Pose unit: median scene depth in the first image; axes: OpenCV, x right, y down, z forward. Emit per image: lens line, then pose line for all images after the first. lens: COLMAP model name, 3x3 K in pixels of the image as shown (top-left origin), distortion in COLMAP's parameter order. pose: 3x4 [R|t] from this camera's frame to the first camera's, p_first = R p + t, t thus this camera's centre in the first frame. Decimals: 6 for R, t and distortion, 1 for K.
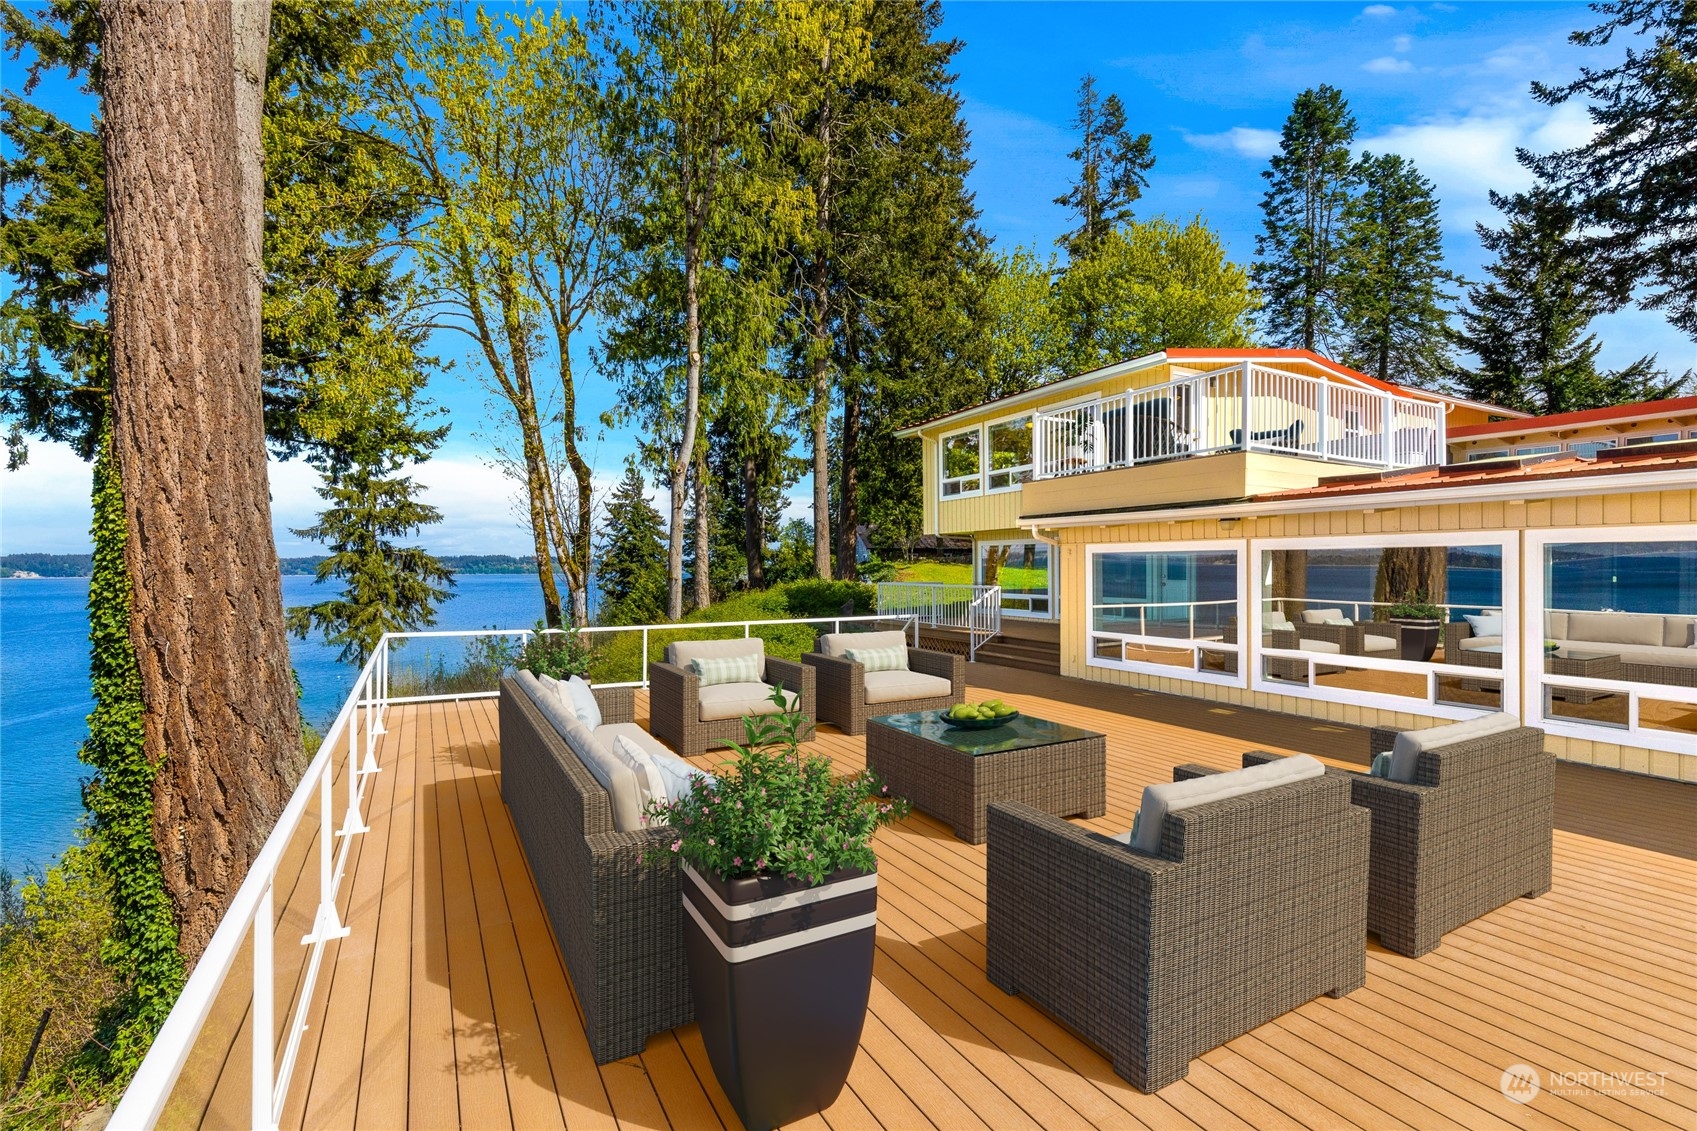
lens RADIAL K [[769.2, 0, 853.7], [0, 769.2, 569.1], [0, 0, 1]] dist [0.008283, -0.001208]
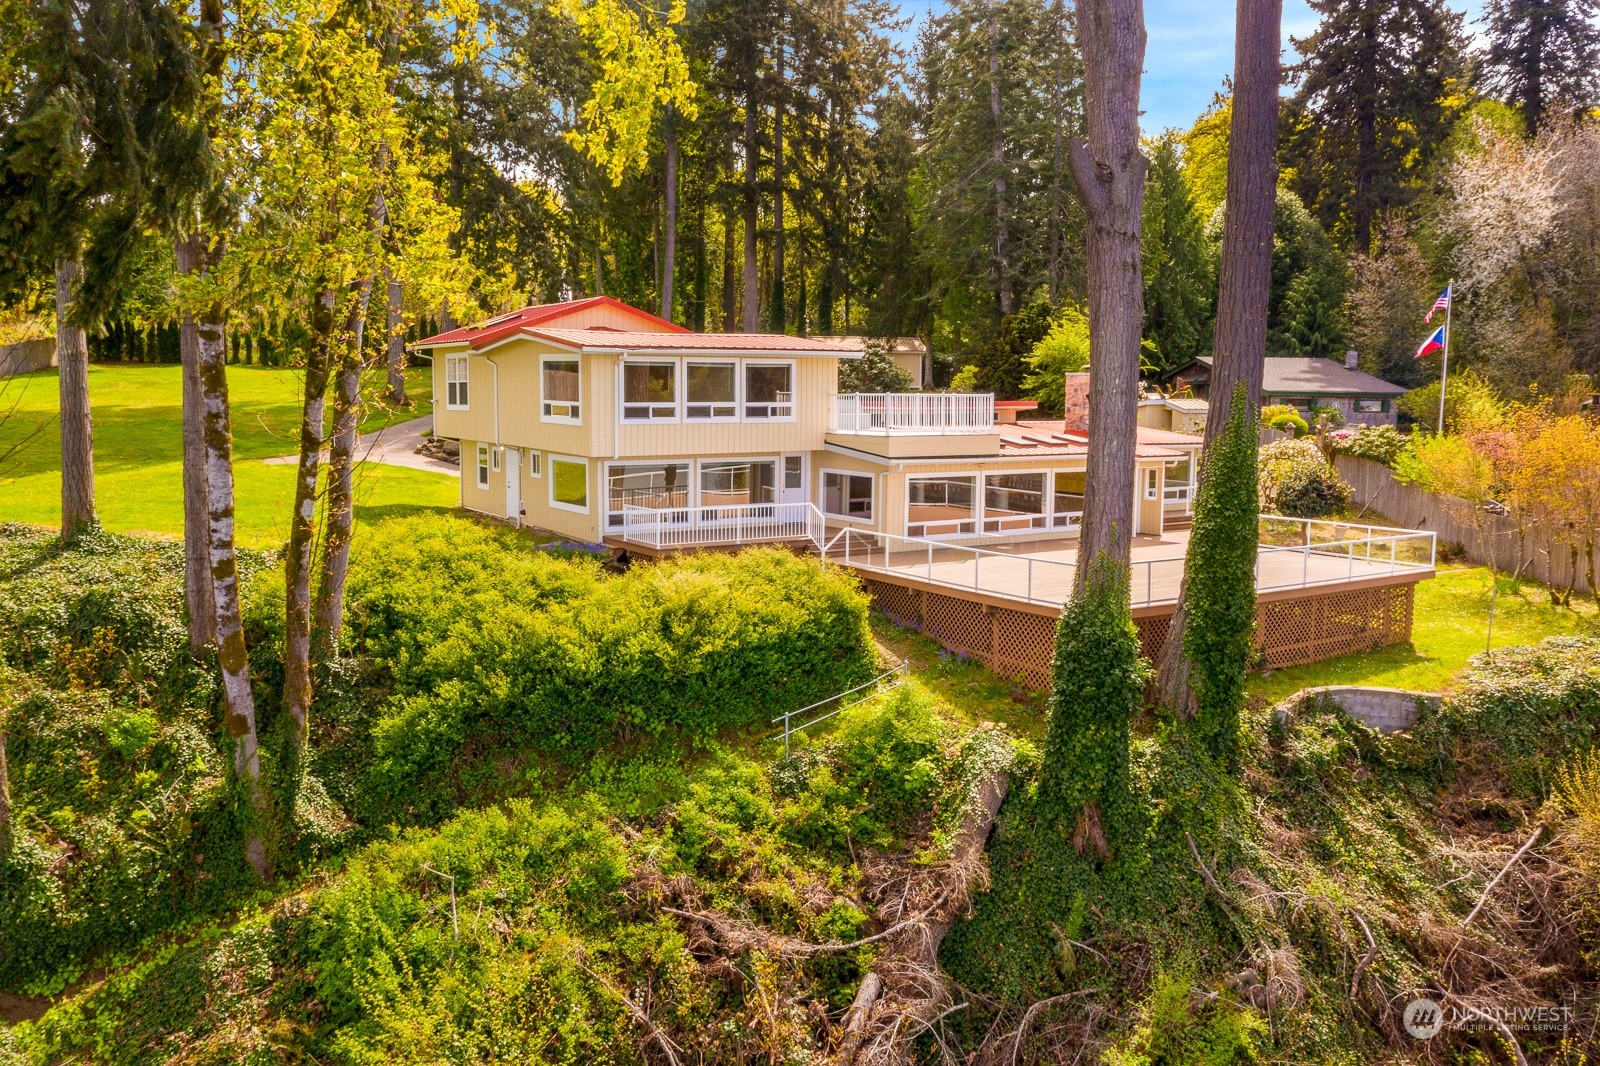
lens RADIAL K [[1271.4, 0, 810.9], [0, 1271.4, 537.8], [0, 0, 1]] dist [-0.003349, -0.009912]
pose [[-0.076327, -0.113113, 0.990646, -2.646063], [-0.003512, 0.993569, 0.113176, -0.220625], [-0.997077, 0.005159, -0.076233, 1.505149]]
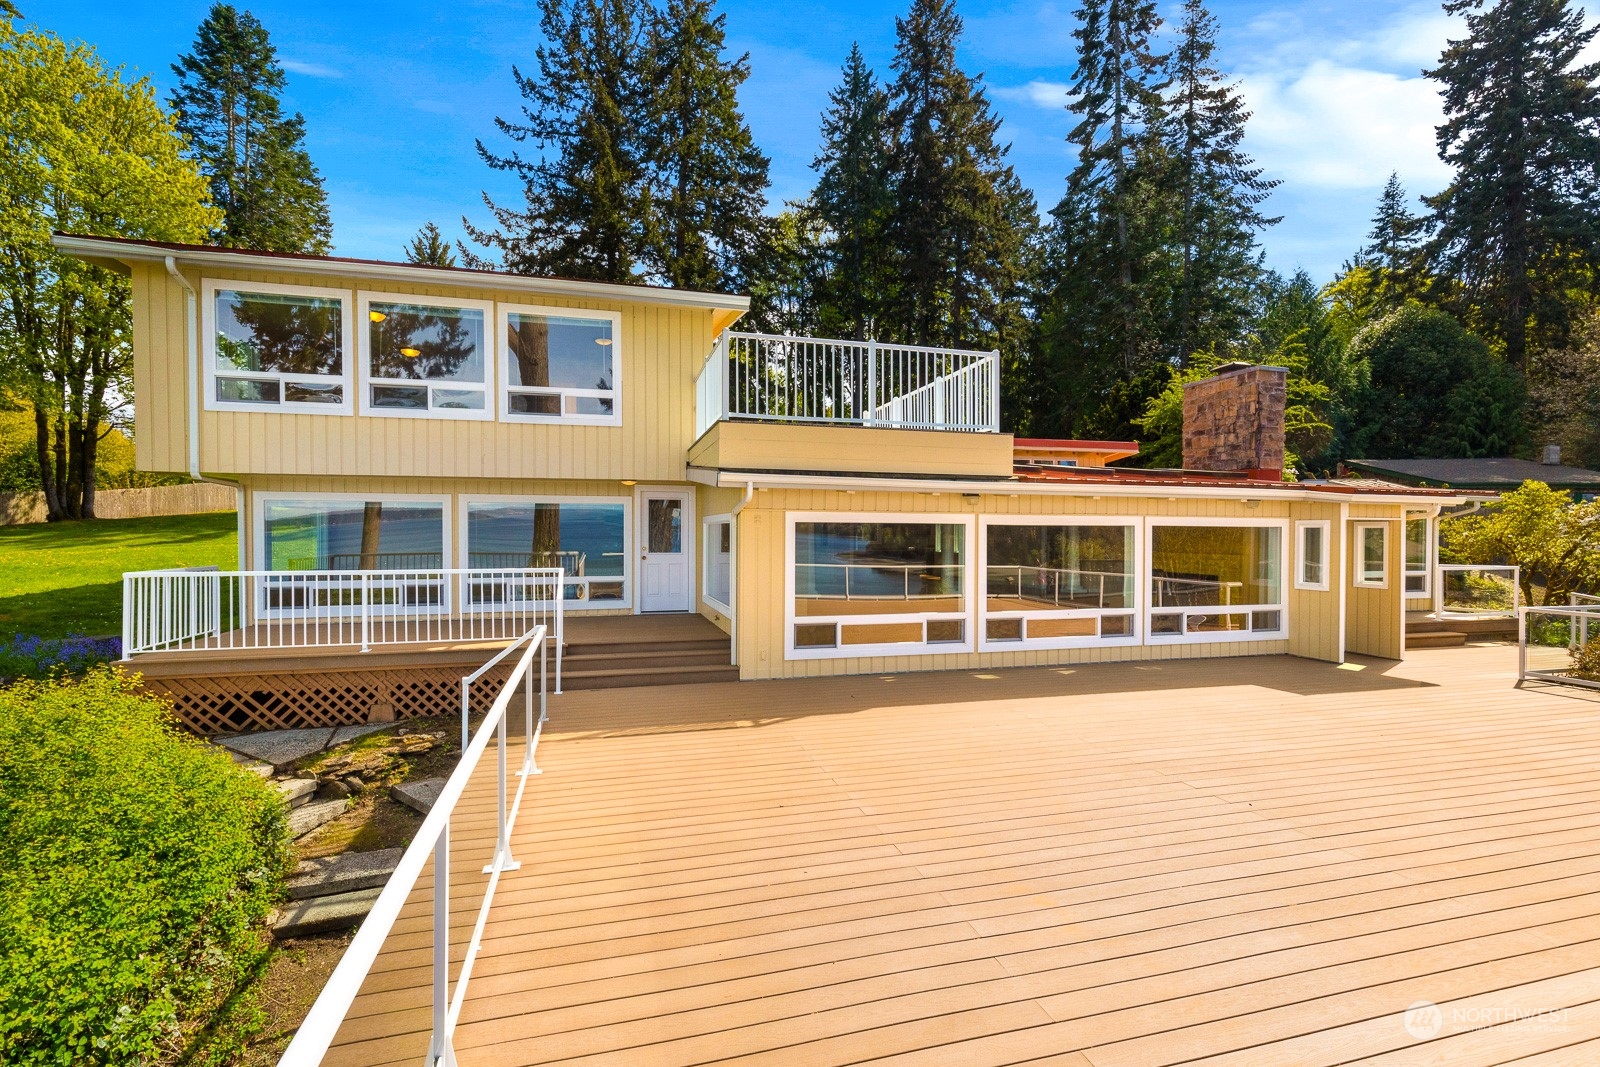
lens RADIAL K [[725.2, 0, 798.0], [0, 725.2, 540.3], [0, 0, 1]] dist [0.008283, -0.001208]
pose [[0.238841, -0.003596, 0.971052, -0.461651], [-0.002012, 0.999989, 0.004199, -0.004697], [-0.971057, -0.002957, 0.238832, 0.849483]]
